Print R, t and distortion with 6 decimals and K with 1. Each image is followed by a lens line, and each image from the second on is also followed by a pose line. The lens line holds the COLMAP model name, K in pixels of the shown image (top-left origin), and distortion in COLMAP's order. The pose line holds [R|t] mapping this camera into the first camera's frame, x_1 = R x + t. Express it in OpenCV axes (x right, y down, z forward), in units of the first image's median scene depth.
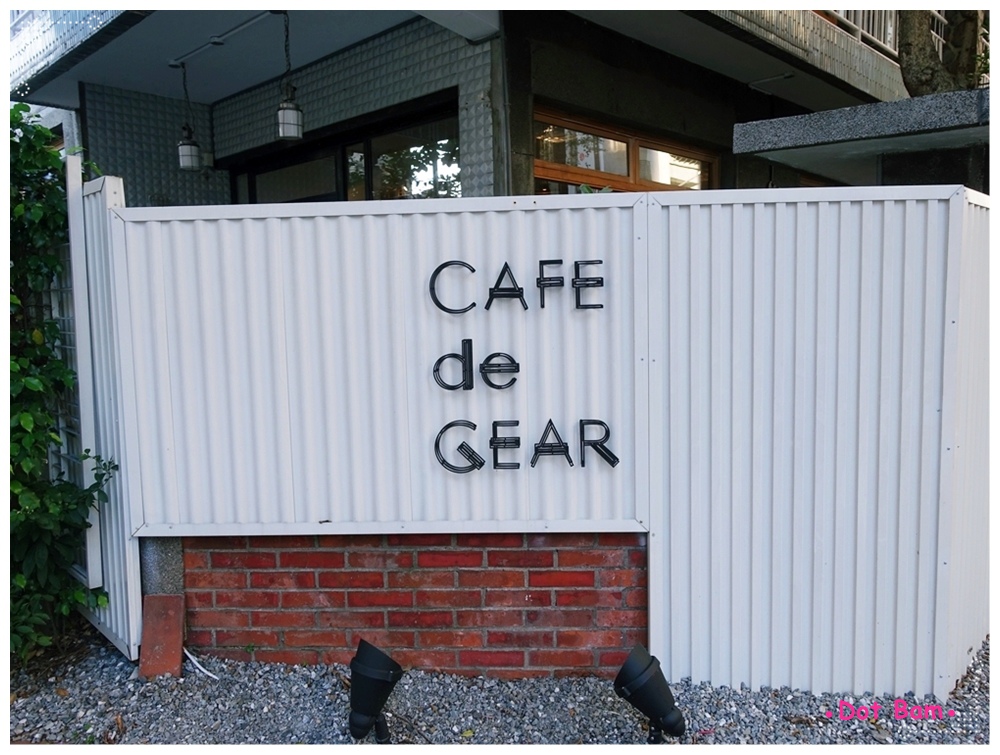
lens RADIAL K [[758.0, 0, 500.3], [0, 758.0, 374.0], [0, 0, 1]] dist [-0.004127, 0.000417]
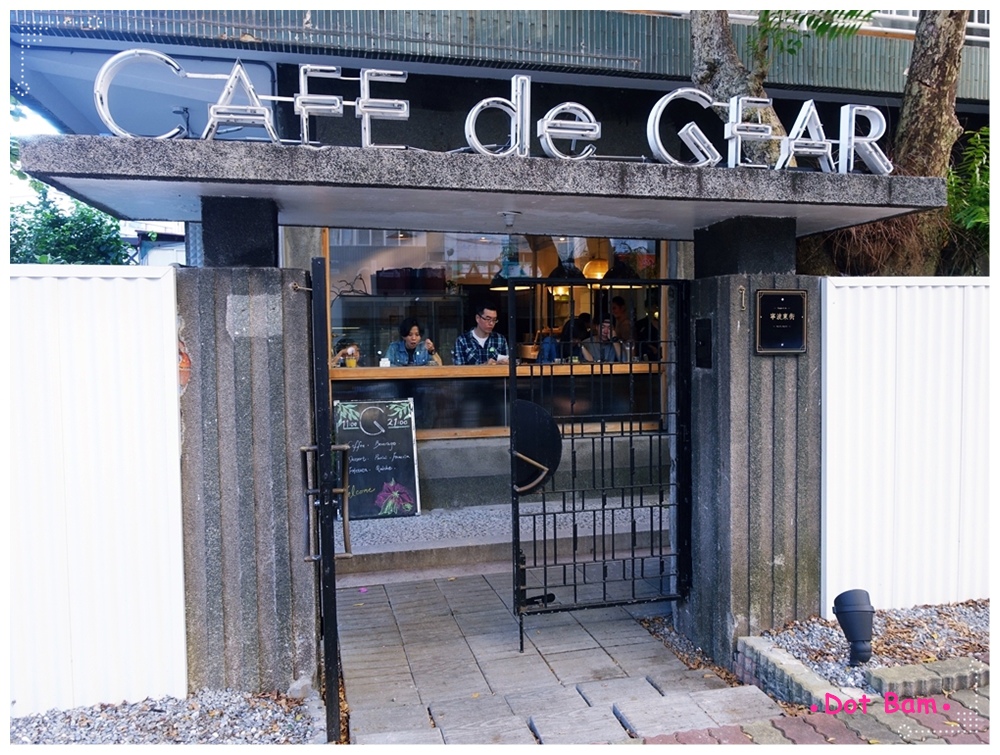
lens RADIAL K [[758.0, 0, 500.2], [0, 758.0, 376.1], [0, 0, 1]] dist [-0.004127, 0.000417]
pose [[0.850511, 0.039765, -0.524451, 0.807479], [-0.055945, 0.998321, -0.015031, -0.047447], [0.522973, 0.042124, 0.851308, 0.214376]]
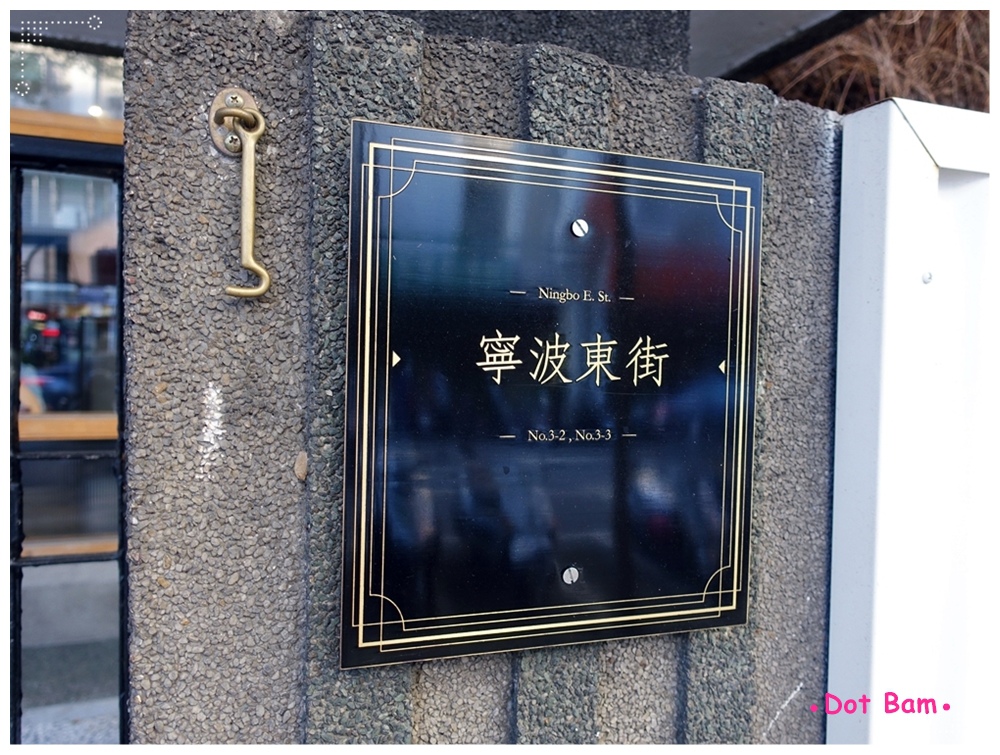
lens RADIAL K [[758.0, 0, 499.5], [0, 758.0, 377.2], [0, 0, 1]] dist [-0.004127, 0.000417]
pose [[0.900679, 0.057269, -0.430694, 0.706220], [-0.080993, 0.996030, -0.036934, -0.111738], [0.426869, 0.068149, 0.901742, 0.774695]]
